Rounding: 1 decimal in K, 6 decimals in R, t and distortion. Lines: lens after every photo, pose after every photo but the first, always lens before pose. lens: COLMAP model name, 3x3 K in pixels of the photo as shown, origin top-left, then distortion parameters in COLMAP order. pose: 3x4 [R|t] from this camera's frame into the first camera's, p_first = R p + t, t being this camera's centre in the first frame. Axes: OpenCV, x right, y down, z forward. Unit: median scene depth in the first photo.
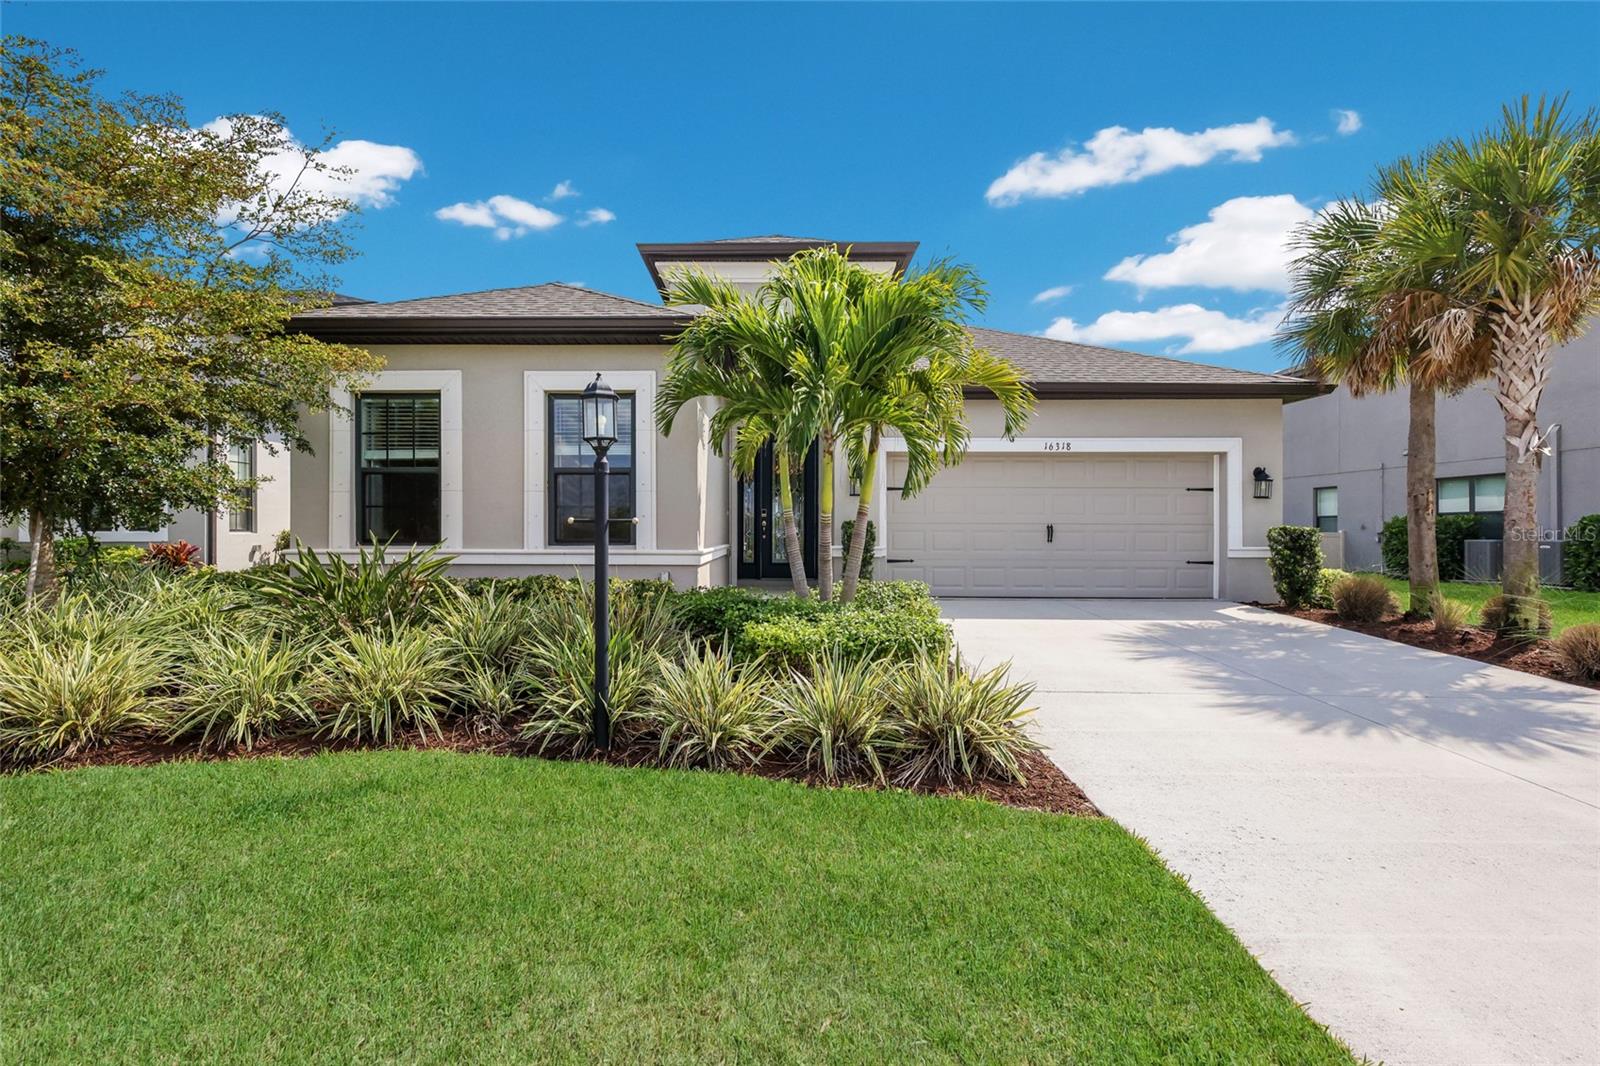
lens RADIAL K [[697.4, 0, 800.8], [0, 697.4, 530.1], [0, 0, 1]] dist [0.019778, 0.000492]
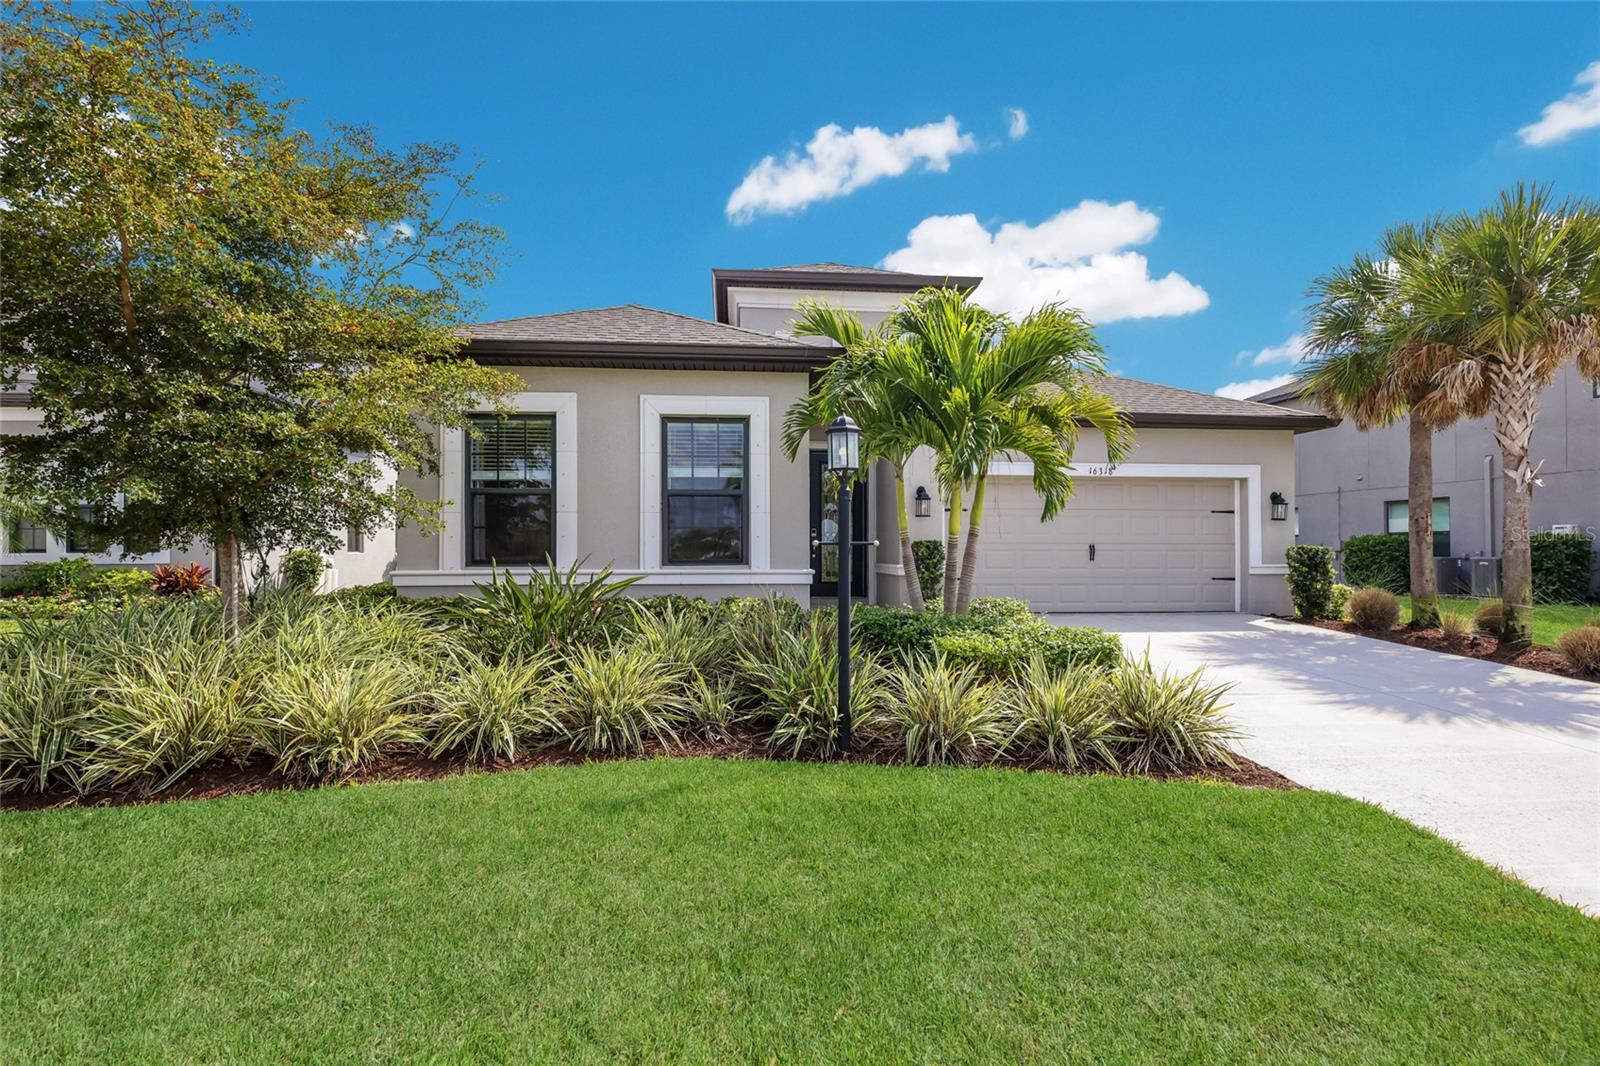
lens RADIAL K [[728.0, 0, 798.8], [0, 728.0, 538.5], [0, 0, 1]] dist [0.020095, -0.000887]
pose [[0.993896, -0.000287, 0.110319, -0.292164], [0.001776, 0.999909, -0.013404, -0.003496], [-0.110305, 0.013519, 0.993806, -0.078567]]
